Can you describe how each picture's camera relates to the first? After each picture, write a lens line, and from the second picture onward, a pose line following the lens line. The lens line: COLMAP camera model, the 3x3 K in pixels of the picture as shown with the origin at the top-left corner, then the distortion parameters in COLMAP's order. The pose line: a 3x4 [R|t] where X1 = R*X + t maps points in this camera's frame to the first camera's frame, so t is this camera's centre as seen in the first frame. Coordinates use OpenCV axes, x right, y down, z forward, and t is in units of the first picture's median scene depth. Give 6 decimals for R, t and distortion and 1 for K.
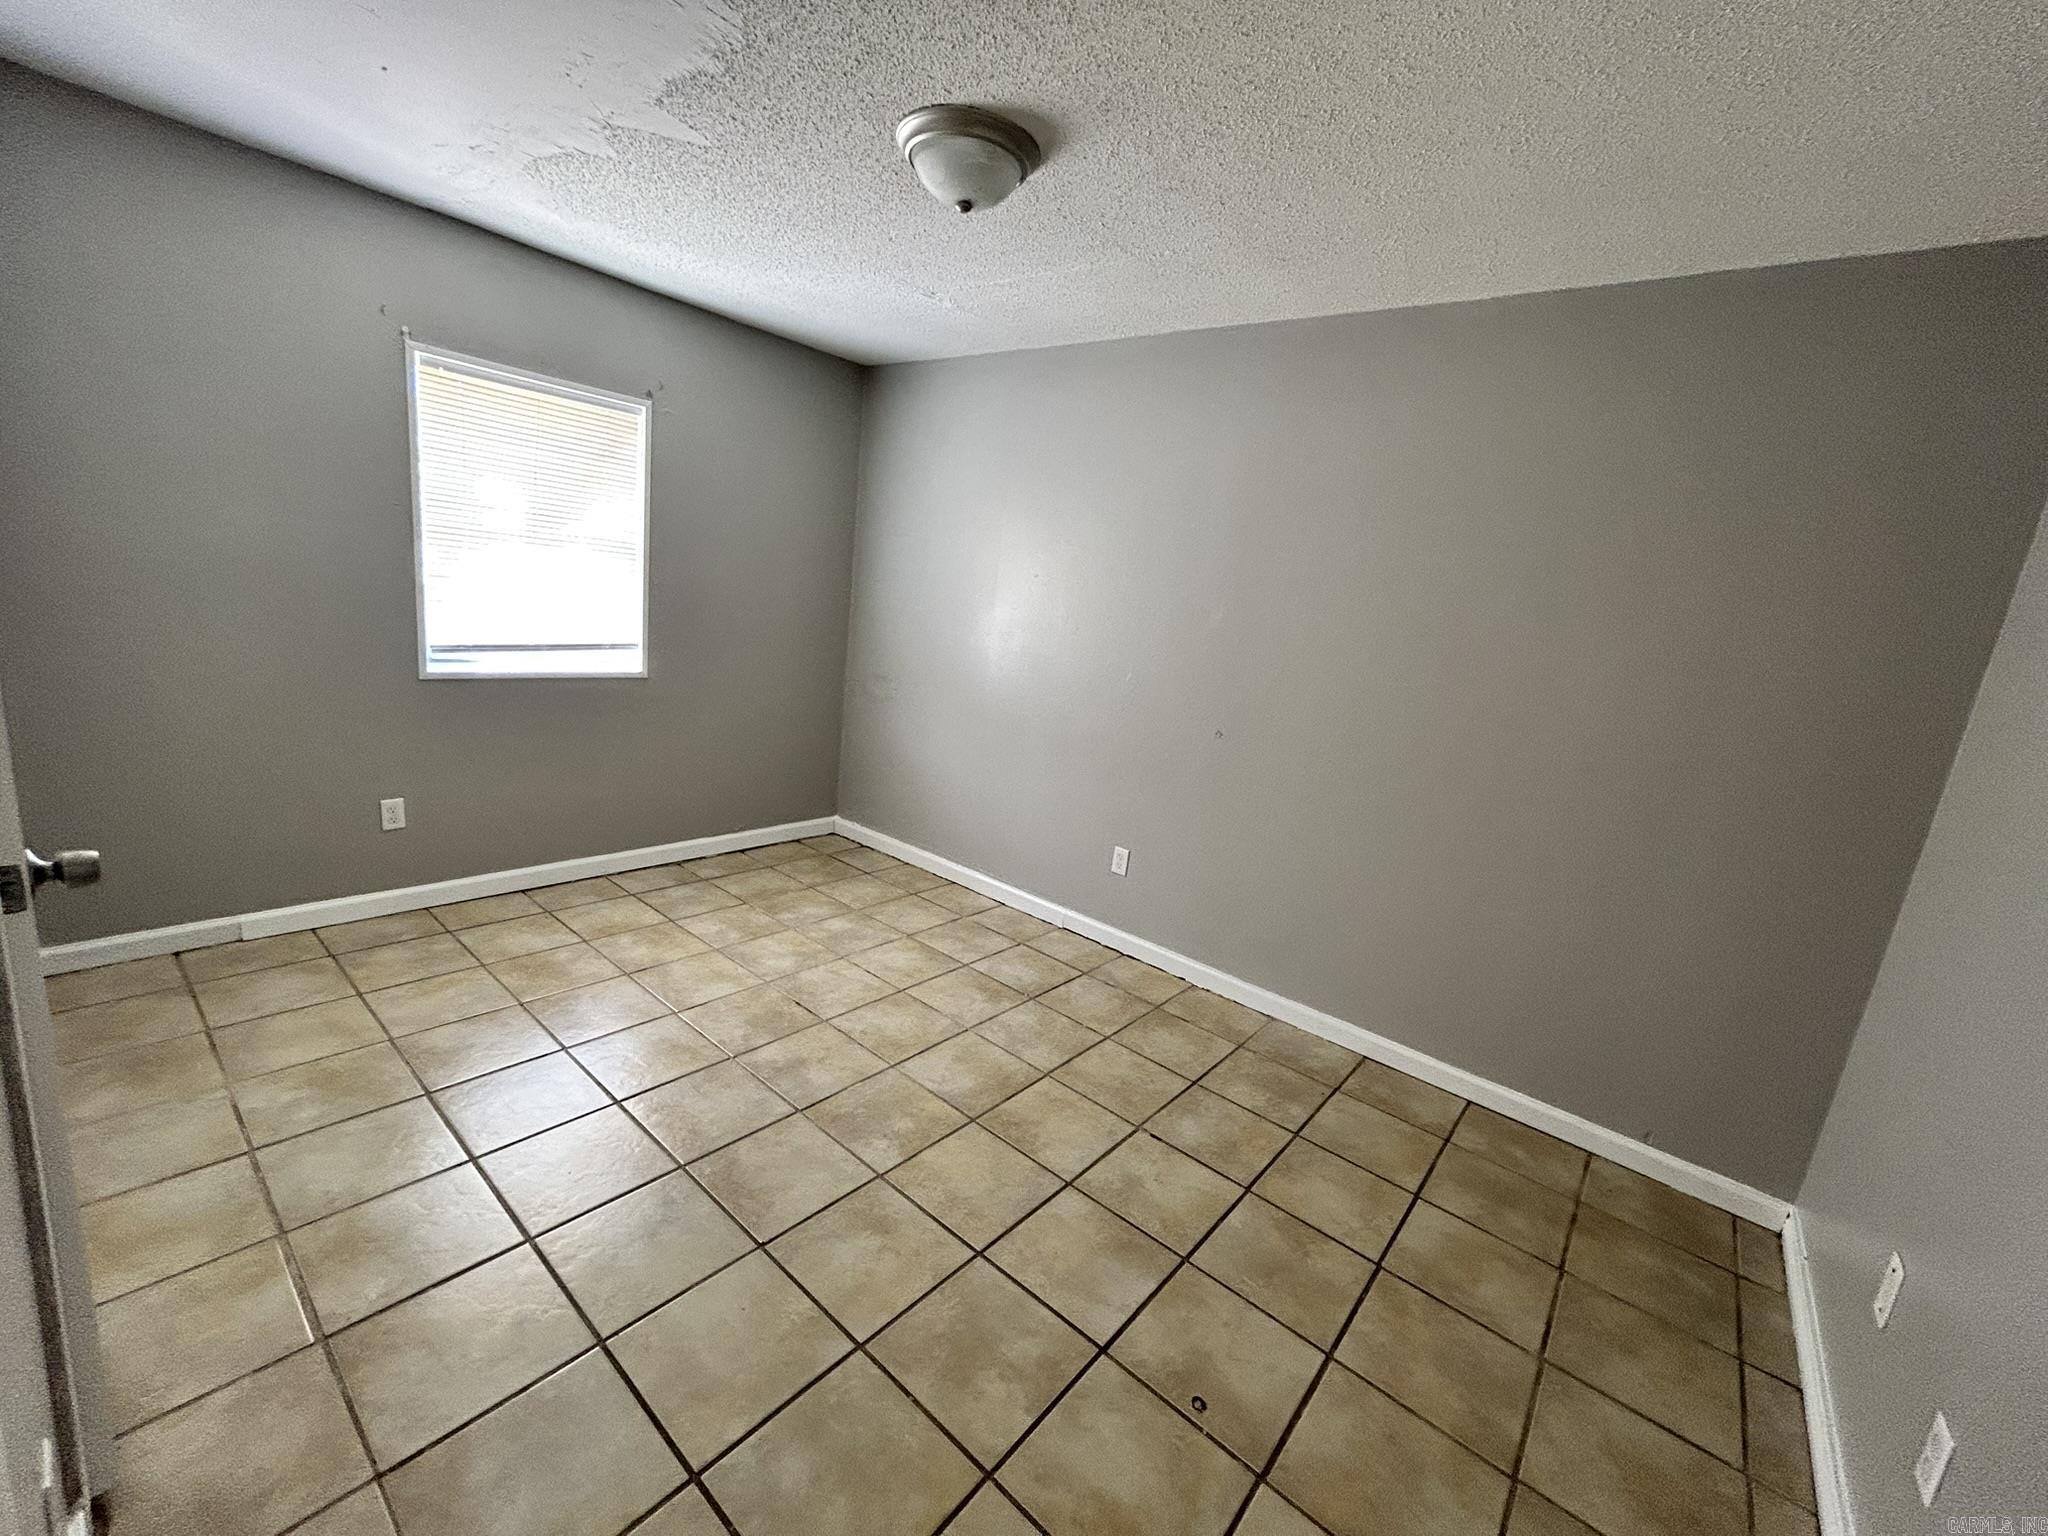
lens RADIAL K [[829.5, 0, 1017.1], [0, 829.5, 780.6], [0, 0, 1]] dist [0.002942, 0.000622]
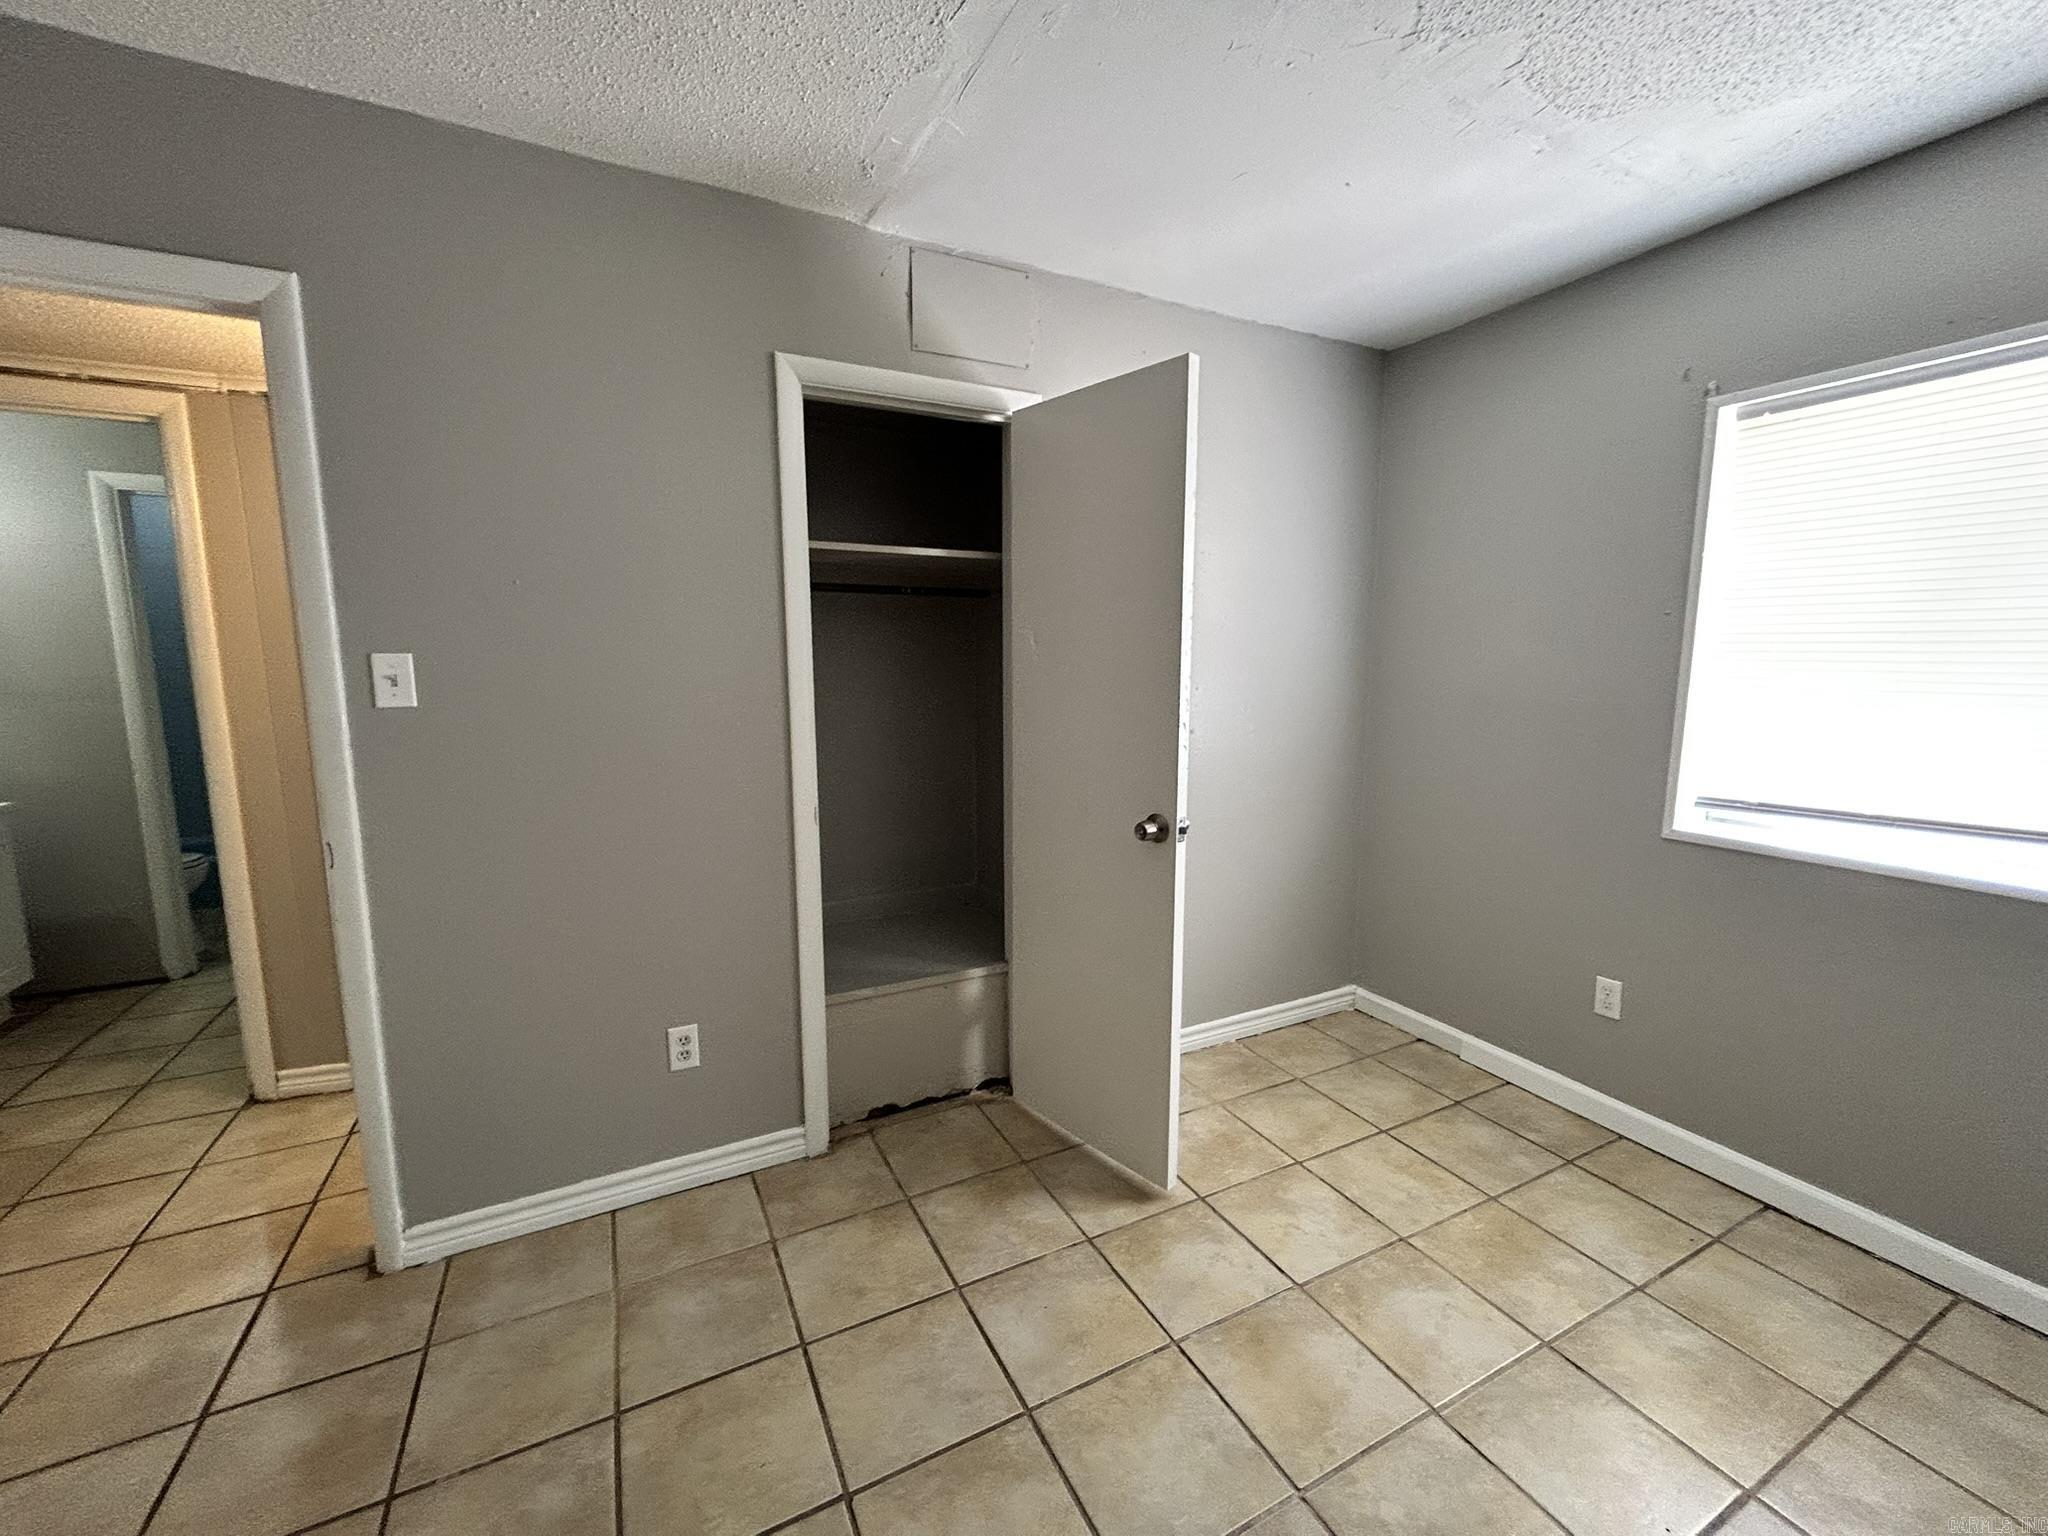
lens RADIAL K [[829.5, 0, 1029.1], [0, 829.5, 768.5], [0, 0, 1]] dist [0.002942, 0.000622]
pose [[-0.385028, 0.012204, -0.922824, 0.212464], [-0.248274, 0.961682, 0.116305, -0.138631], [0.888883, 0.273894, -0.367244, 0.819838]]
